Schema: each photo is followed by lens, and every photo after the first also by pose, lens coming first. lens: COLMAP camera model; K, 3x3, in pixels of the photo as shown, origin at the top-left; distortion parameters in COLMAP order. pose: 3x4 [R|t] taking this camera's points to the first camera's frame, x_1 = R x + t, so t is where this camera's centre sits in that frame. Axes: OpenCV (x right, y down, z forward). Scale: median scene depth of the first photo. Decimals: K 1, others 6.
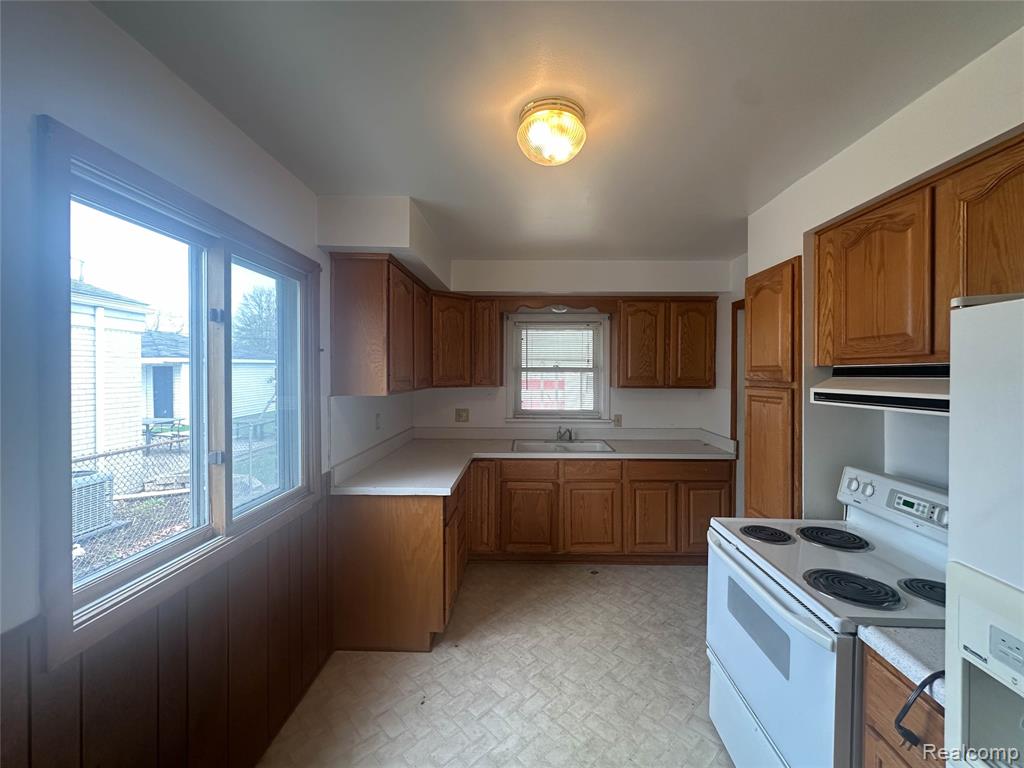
lens RADIAL K [[412.7, 0, 515.6], [0, 412.7, 377.8], [0, 0, 1]] dist [-0.001322, 0.000139]
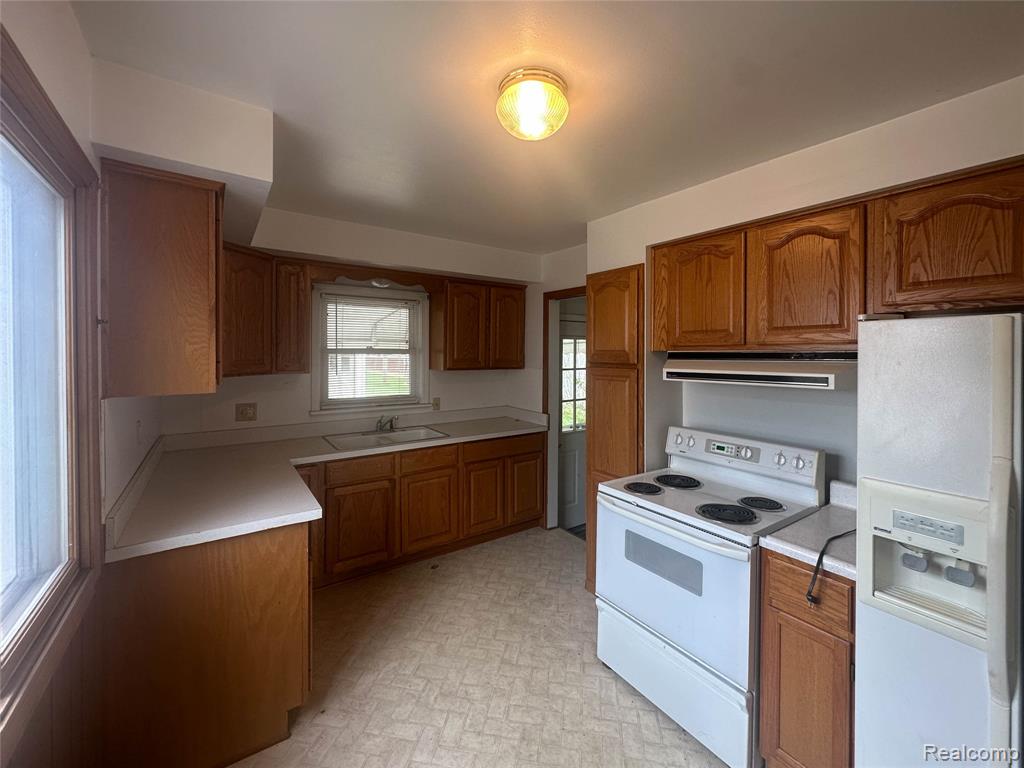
lens RADIAL K [[426.4, 0, 511.6], [0, 426.4, 357.9], [0, 0, 1]] dist [-0.000271, -0.000036]
pose [[0.805627, -0.007875, 0.592371, -0.345246], [0.006705, 0.999969, 0.004175, -0.012680], [-0.592385, 0.000609, 0.805655, 0.157810]]
